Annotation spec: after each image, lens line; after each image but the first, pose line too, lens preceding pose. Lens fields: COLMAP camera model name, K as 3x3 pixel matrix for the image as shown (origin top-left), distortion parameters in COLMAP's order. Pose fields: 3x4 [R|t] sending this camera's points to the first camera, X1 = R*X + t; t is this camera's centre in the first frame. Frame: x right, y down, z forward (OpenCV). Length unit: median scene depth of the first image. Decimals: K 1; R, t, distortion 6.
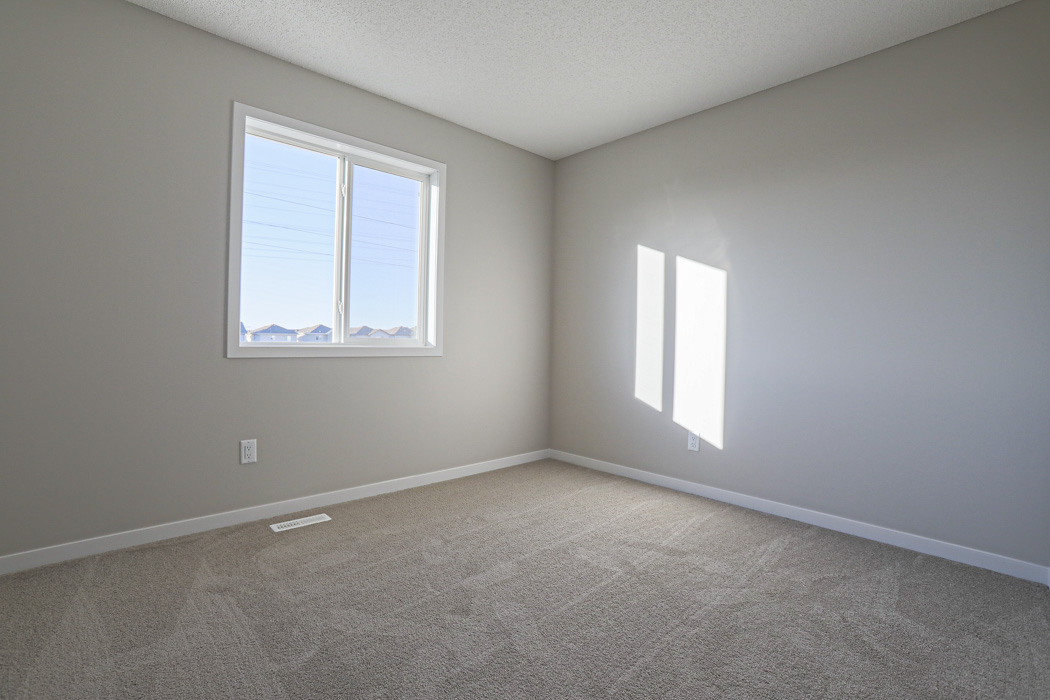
lens RADIAL K [[479.6, 0, 515.8], [0, 479.6, 342.5], [0, 0, 1]] dist [-0.081599, 0.033616]
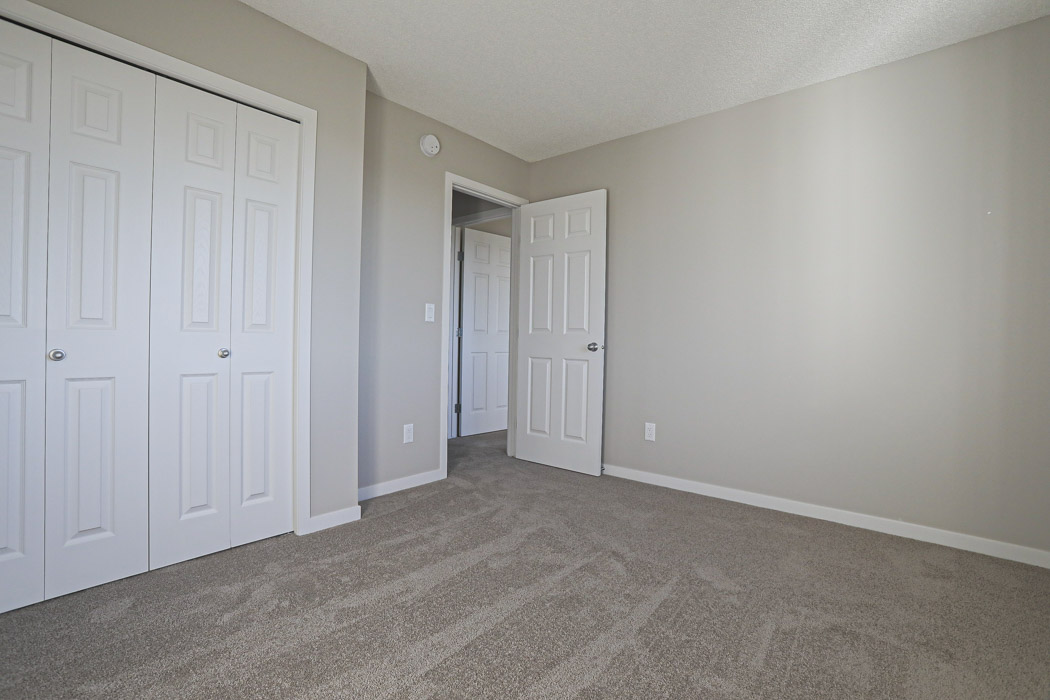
lens RADIAL K [[479.6, 0, 515.8], [0, 479.6, 342.5], [0, 0, 1]] dist [-0.081599, 0.033616]
pose [[-0.993140, -0.033214, -0.112114, 0.150133], [-0.034259, 0.999386, 0.007409, -0.003707], [0.111799, 0.011199, -0.993668, 1.225284]]
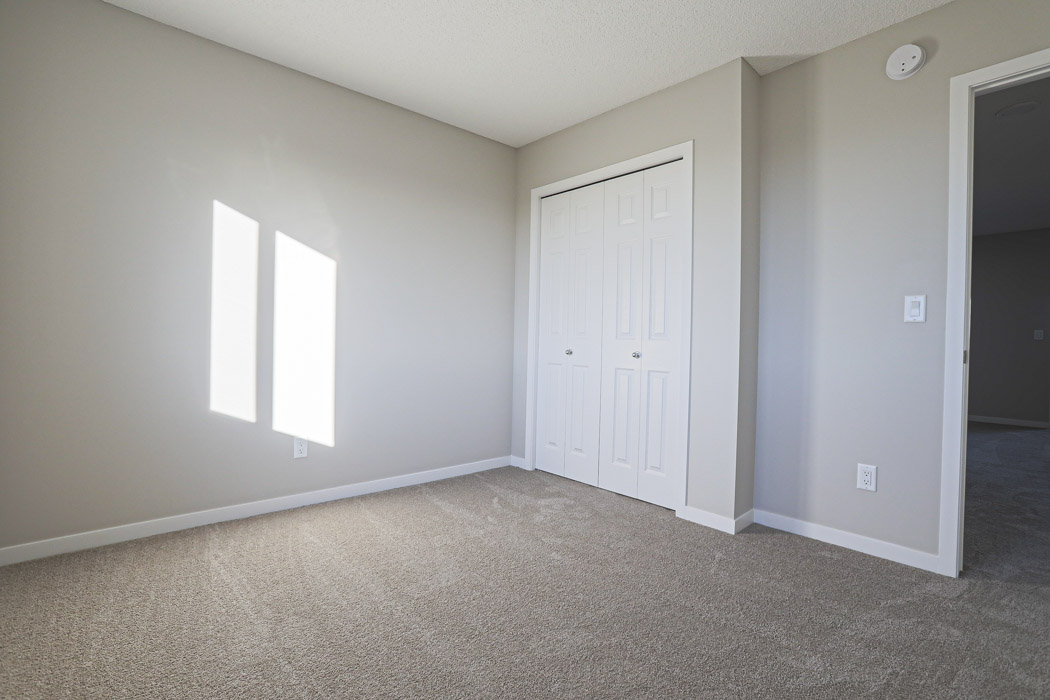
lens RADIAL K [[479.6, 0, 515.8], [0, 479.6, 342.5], [0, 0, 1]] dist [-0.081599, 0.033616]
pose [[0.024906, -0.026638, 0.999335, -0.551934], [-0.013468, 0.999545, 0.026979, -0.017621], [-0.999599, -0.014131, 0.024536, 0.655564]]
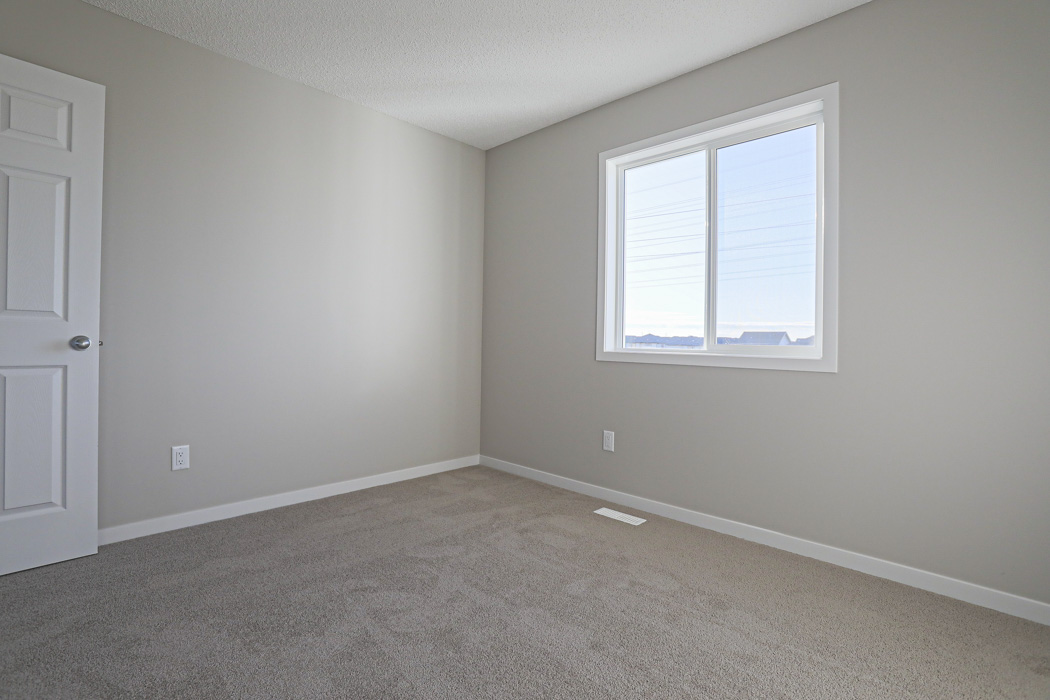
lens RADIAL K [[481.6, 0, 516.7], [0, 481.6, 341.1], [0, 0, 1]] dist [-0.066528, 0.026545]
pose [[0.044498, -0.013674, -0.998916, 0.569656], [-0.021186, 0.999669, -0.014628, 0.003929], [0.998785, 0.021814, 0.044193, 0.642259]]
